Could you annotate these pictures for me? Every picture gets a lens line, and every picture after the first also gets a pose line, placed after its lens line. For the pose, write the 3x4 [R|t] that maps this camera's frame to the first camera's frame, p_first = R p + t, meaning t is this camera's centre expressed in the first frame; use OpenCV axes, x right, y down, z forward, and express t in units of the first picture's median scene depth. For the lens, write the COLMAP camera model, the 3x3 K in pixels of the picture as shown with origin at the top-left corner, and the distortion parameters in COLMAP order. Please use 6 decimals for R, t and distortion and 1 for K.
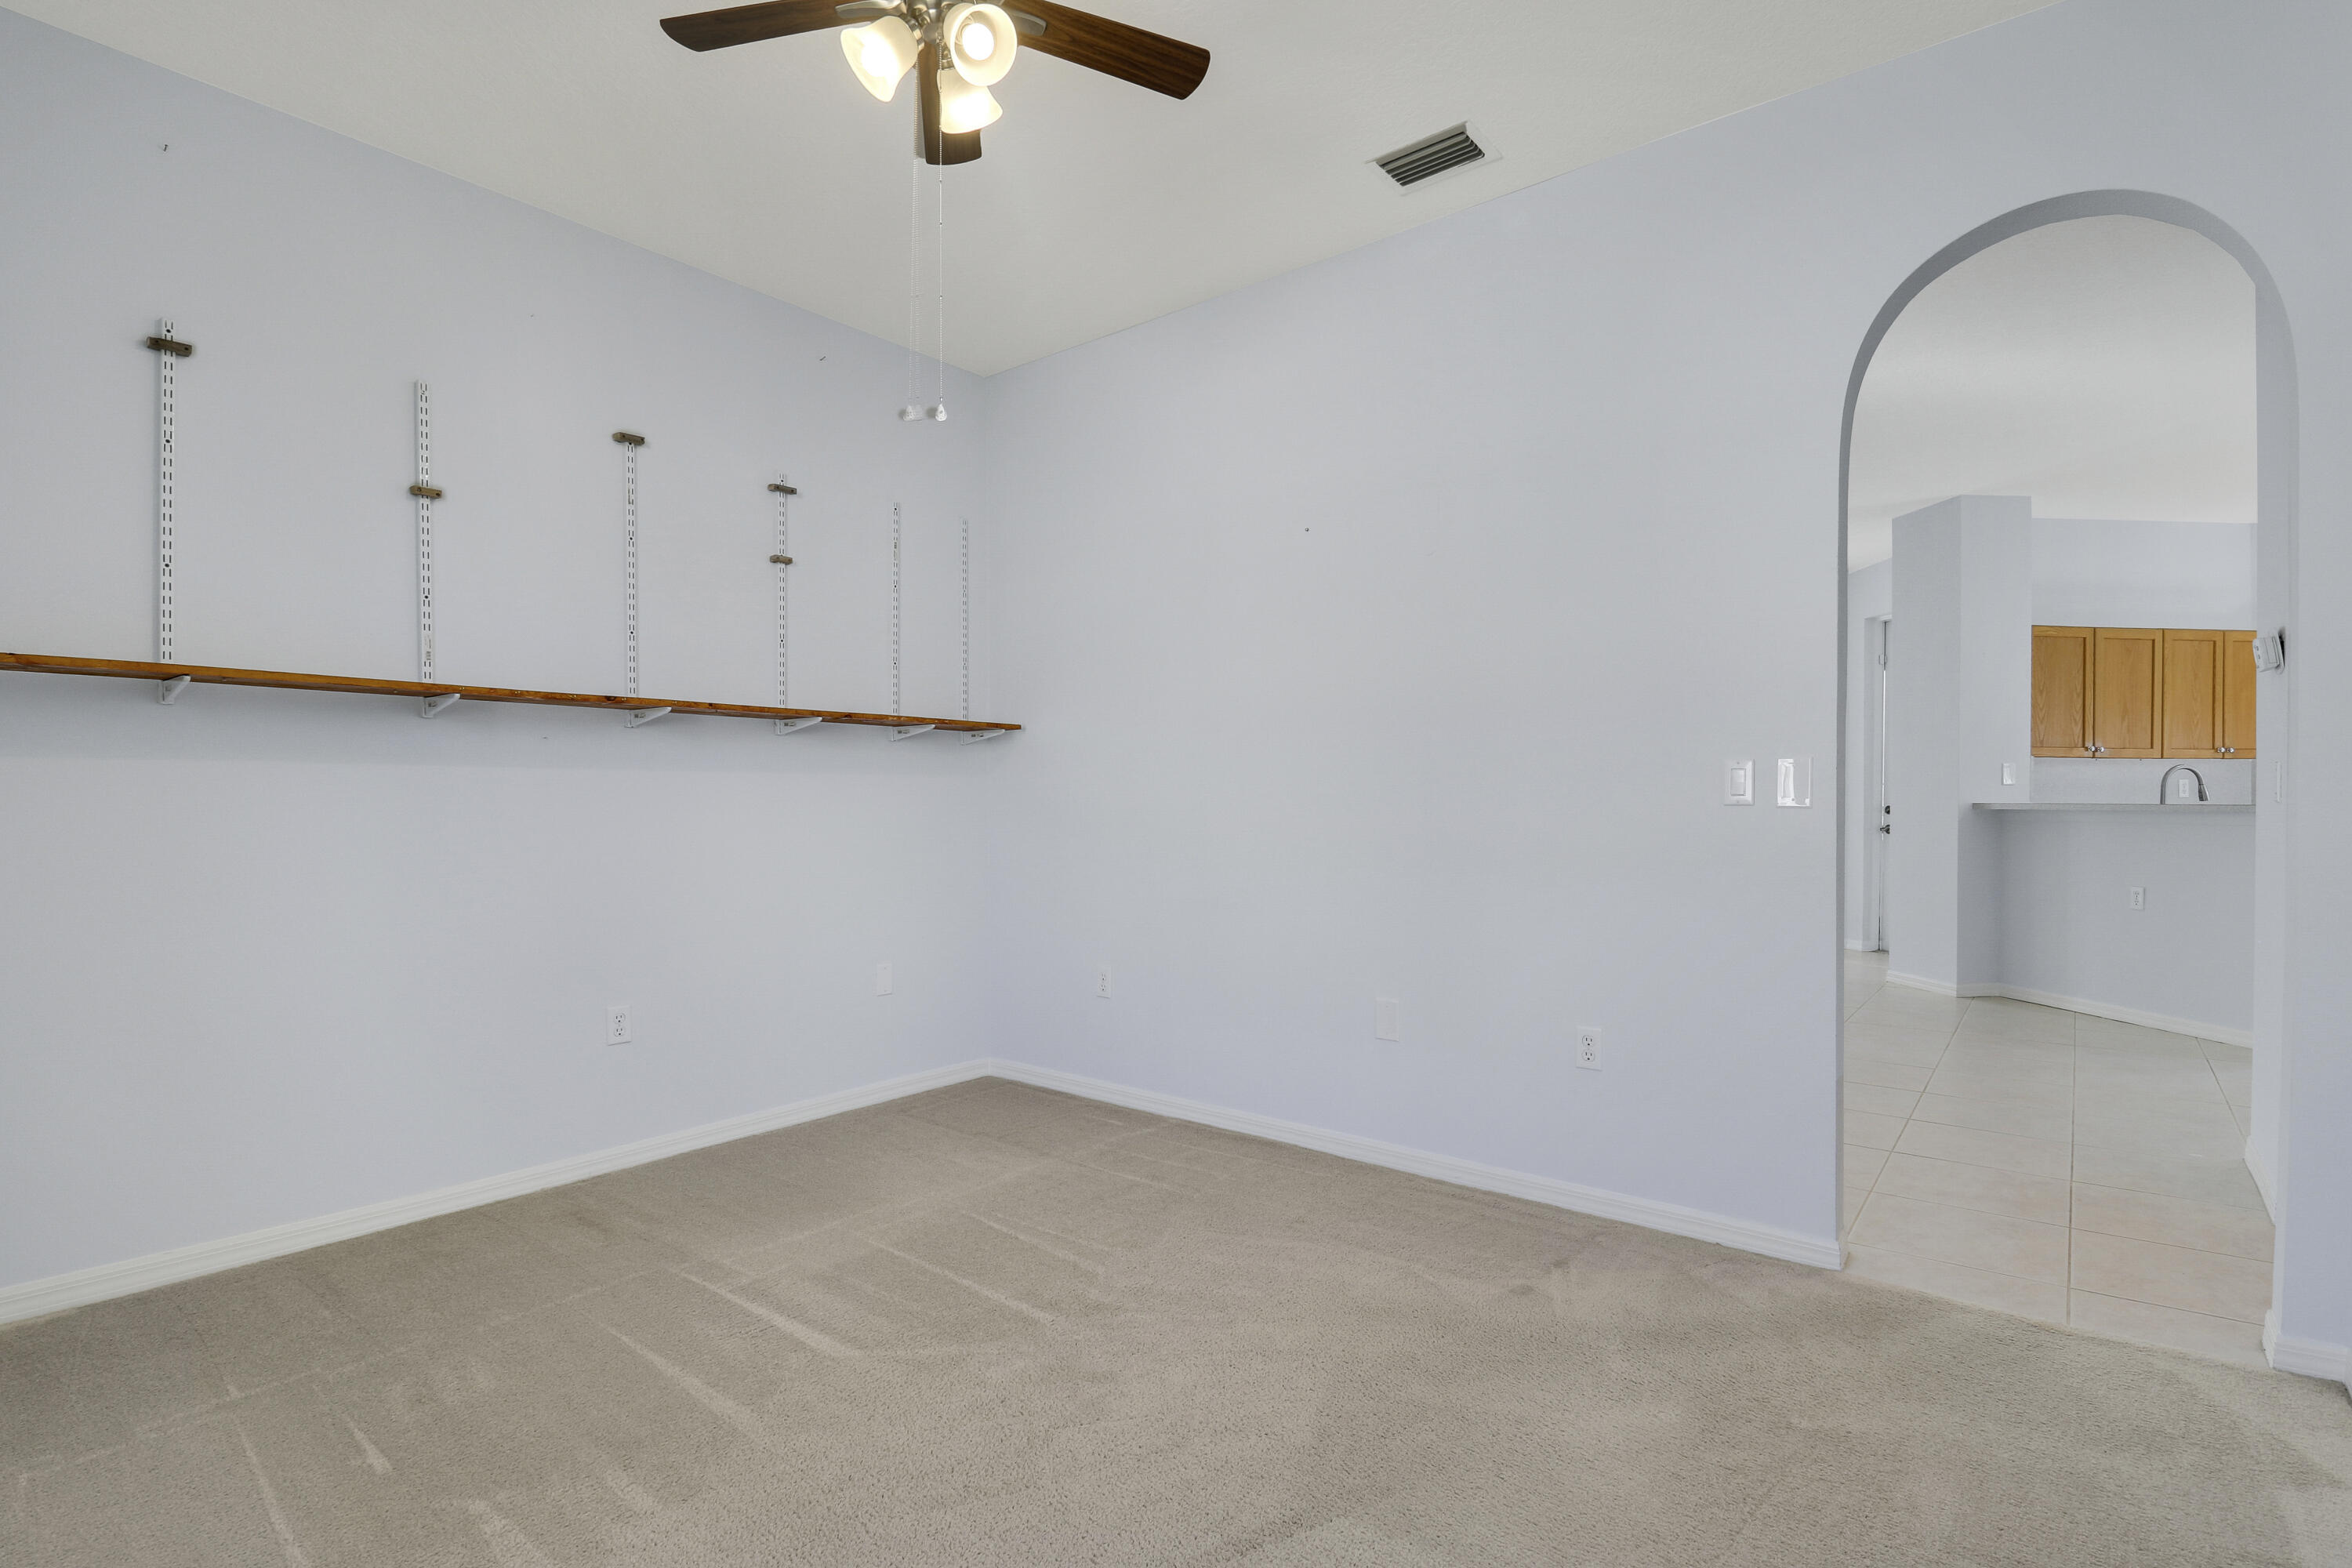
lens RADIAL K [[1093.0, 0, 1177.3], [0, 1093.0, 814.2], [0, 0, 1]] dist [0.002850, -0.009001]
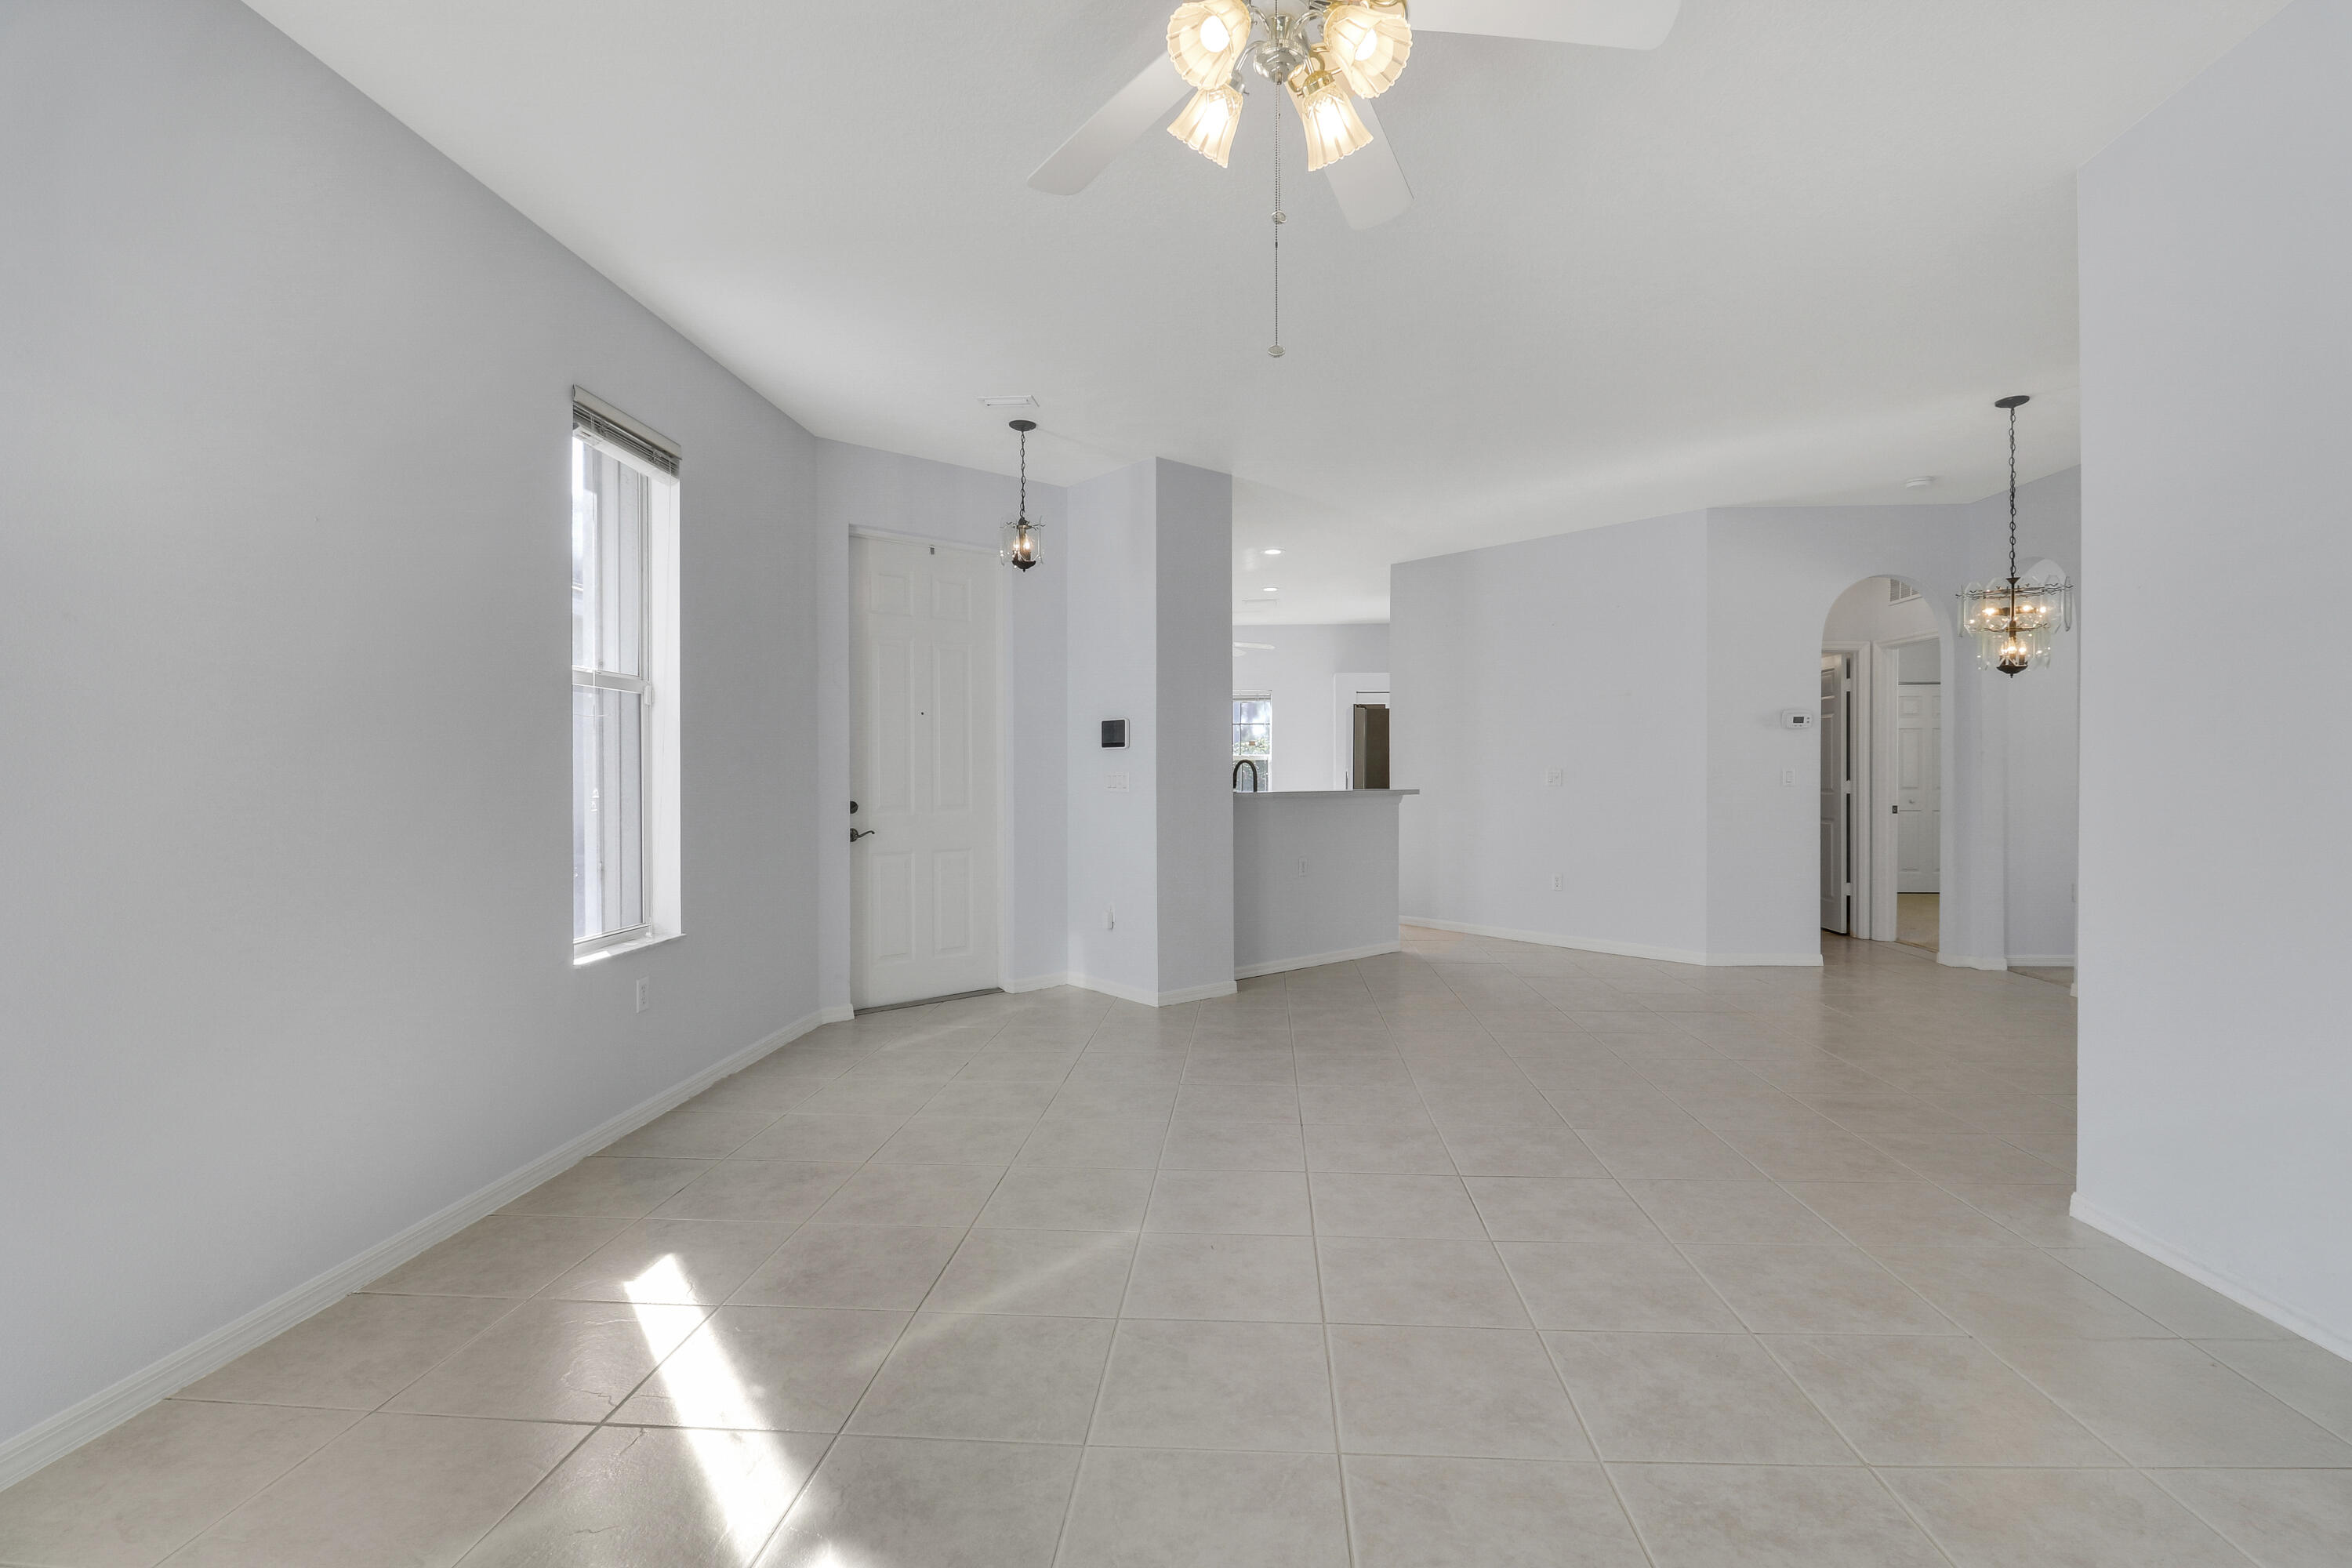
lens RADIAL K [[1108.2, 0, 1182.2], [0, 1108.2, 777.1], [0, 0, 1]] dist [-0.001053, -0.000623]
pose [[-0.585267, 0.001540, 0.810839, -0.055882], [0.016187, 0.999821, 0.009785, -0.033631], [-0.810679, 0.018852, -0.585187, 1.581351]]
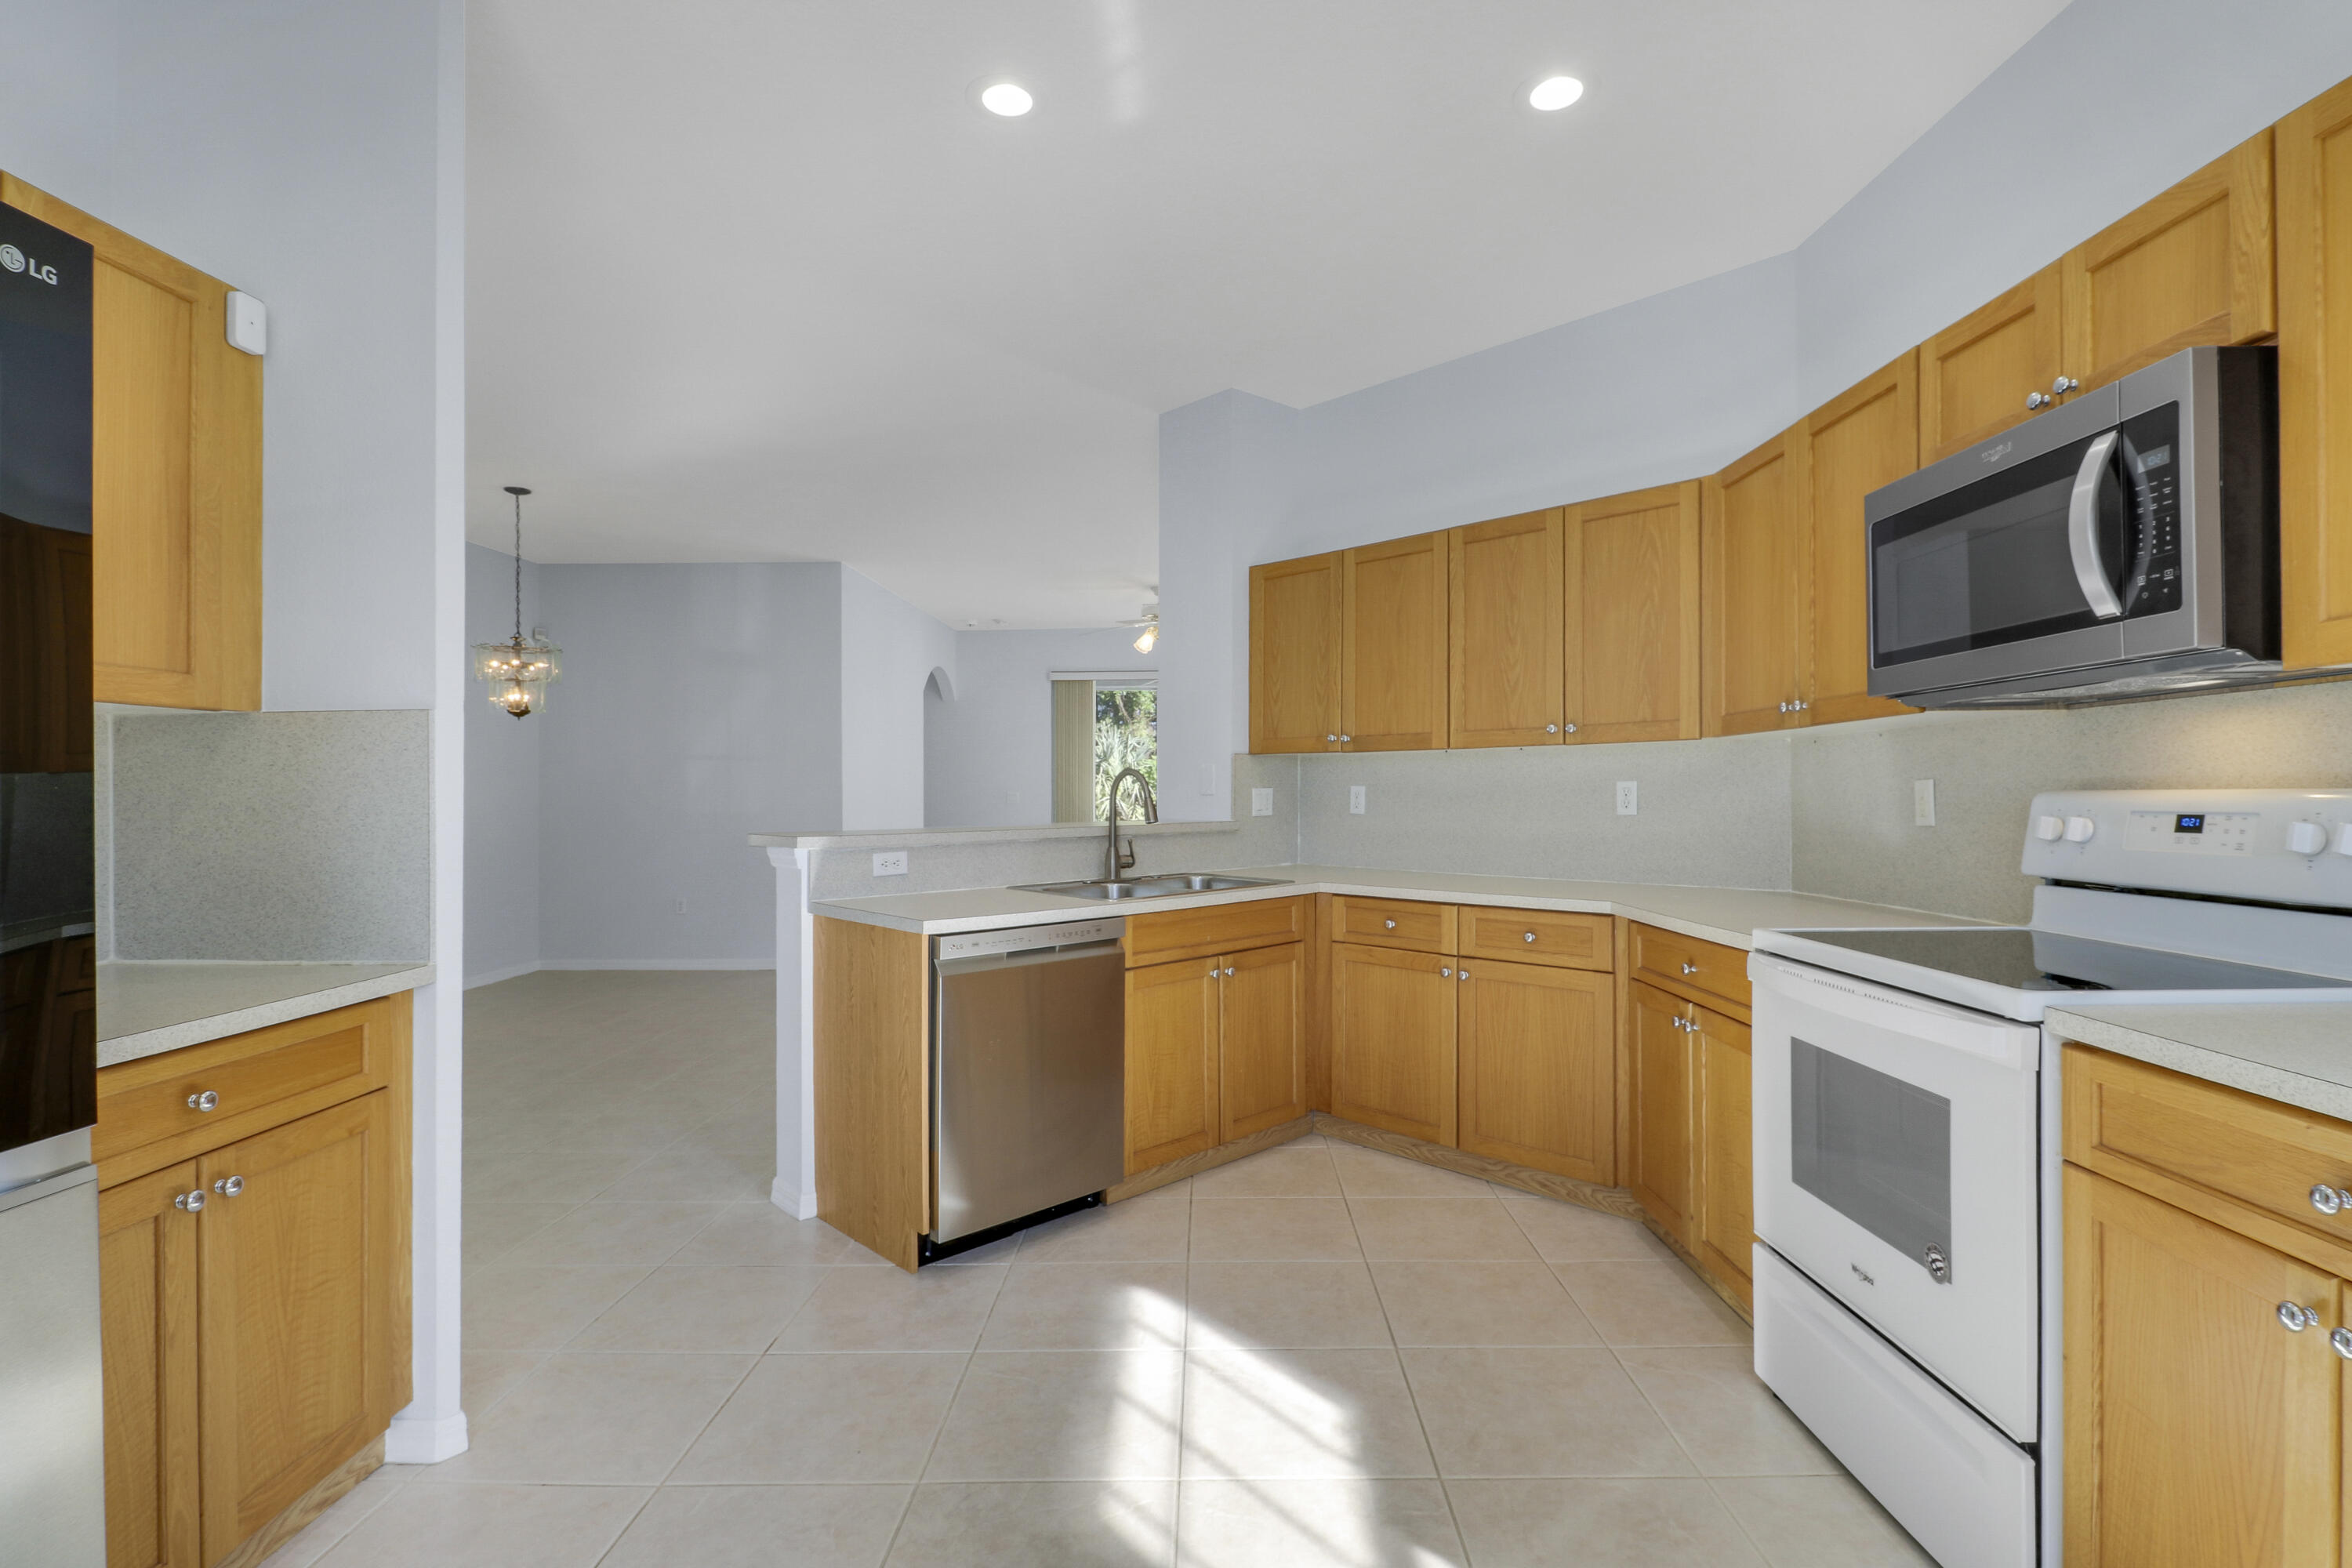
lens RADIAL K [[1098.3, 0, 1170.0], [0, 1098.3, 770.2], [0, 0, 1]] dist [0.000232, -0.011300]
pose [[0.615162, -0.015581, -0.788247, 1.285392], [-0.004554, 0.999718, -0.023315, -0.025911], [0.788388, 0.017932, 0.614918, 0.525821]]
